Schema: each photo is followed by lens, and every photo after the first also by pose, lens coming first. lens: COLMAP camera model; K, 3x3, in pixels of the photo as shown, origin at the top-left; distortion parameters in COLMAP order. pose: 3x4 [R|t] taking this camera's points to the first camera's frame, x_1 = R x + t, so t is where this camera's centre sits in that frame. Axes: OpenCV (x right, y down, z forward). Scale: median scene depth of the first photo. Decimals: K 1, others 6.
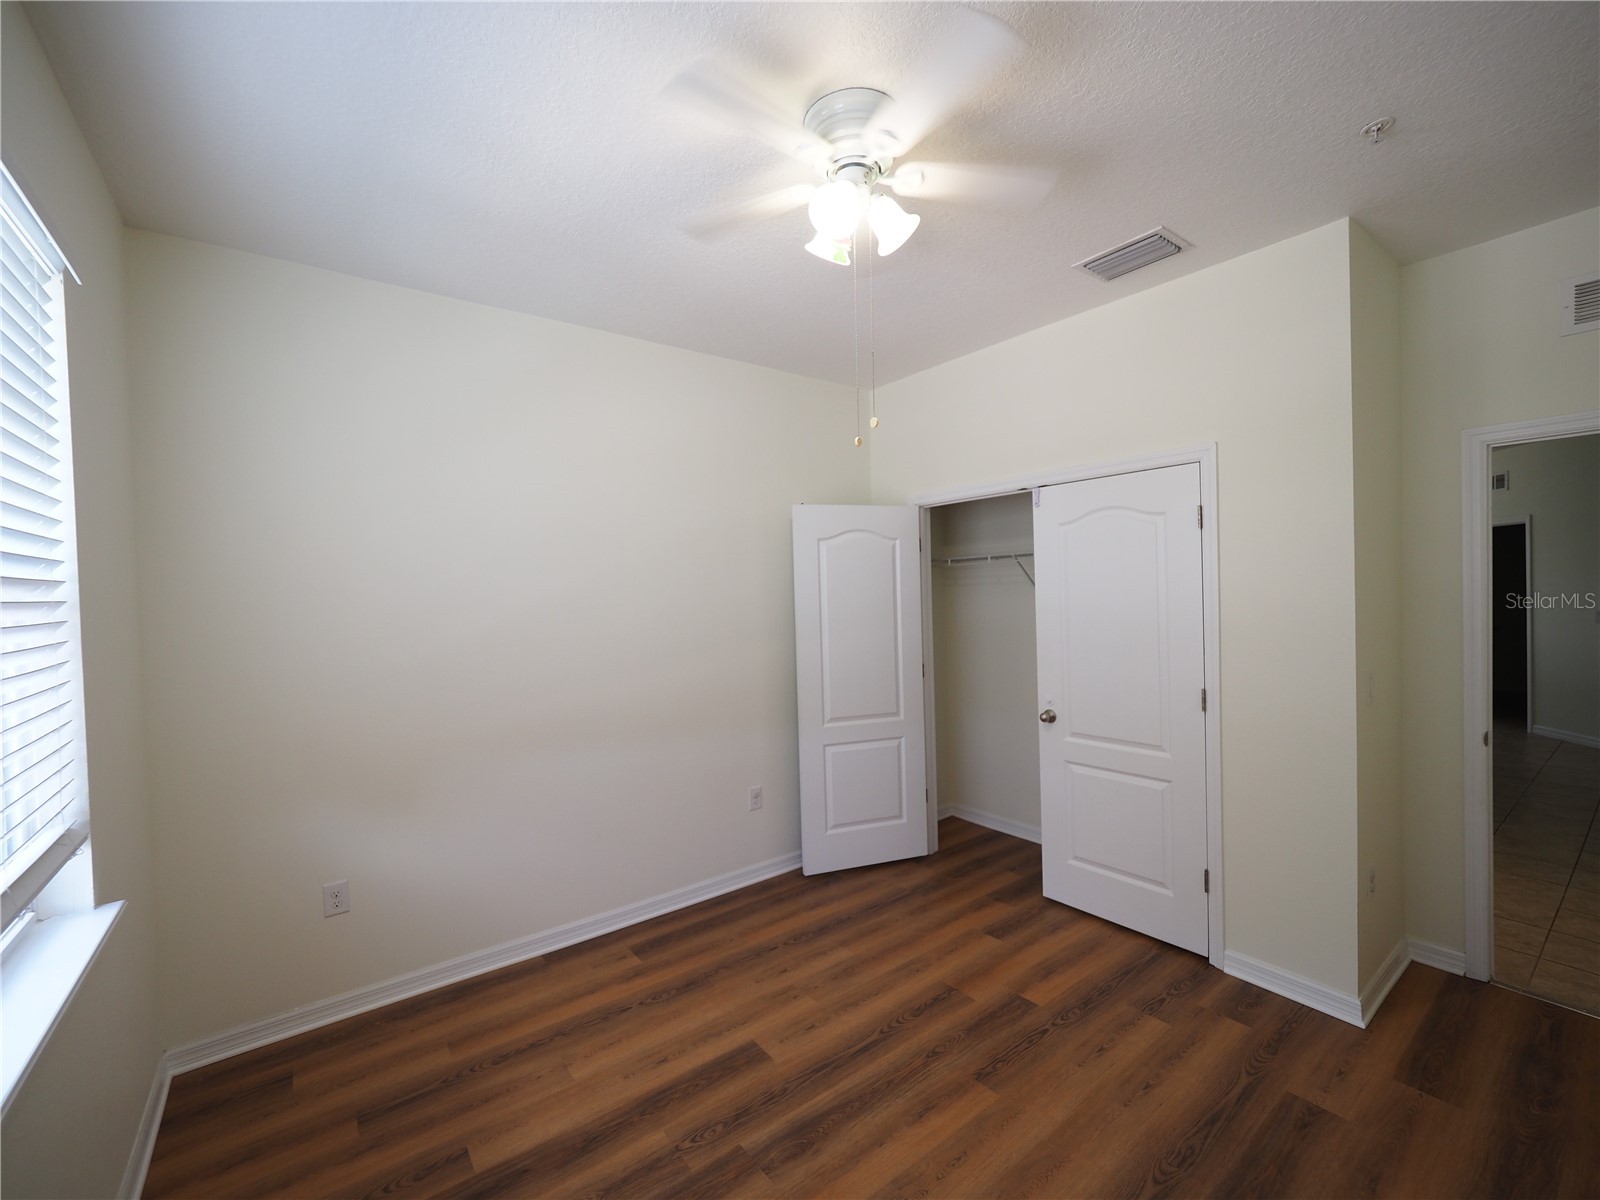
lens RADIAL K [[676.2, 0, 801.9], [0, 676.2, 603.4], [0, 0, 1]] dist [-0.006738, 0.000640]
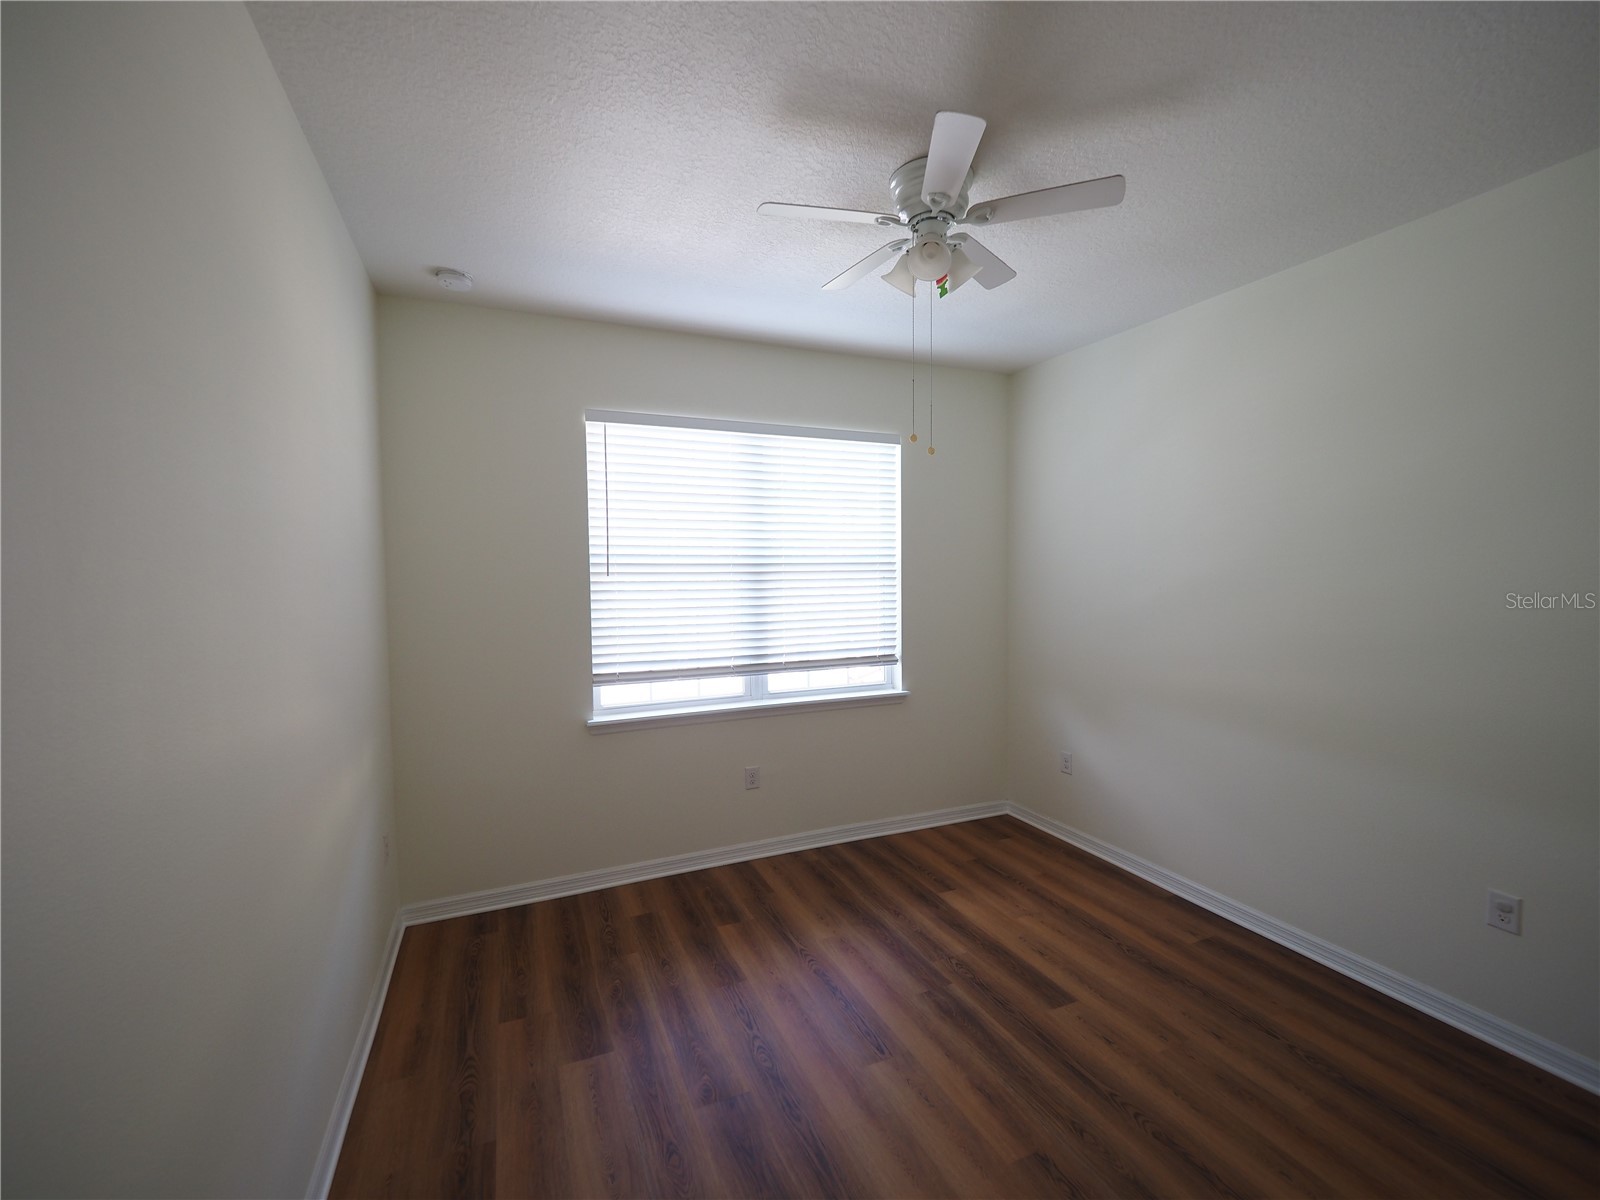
lens RADIAL K [[676.2, 0, 798.4], [0, 676.2, 590.3], [0, 0, 1]] dist [-0.006738, 0.000640]
pose [[-0.230754, 0.054291, -0.971496, 1.044577], [-0.007074, 0.998322, 0.057470, -0.047841], [0.972986, 0.020134, -0.229983, 0.831881]]
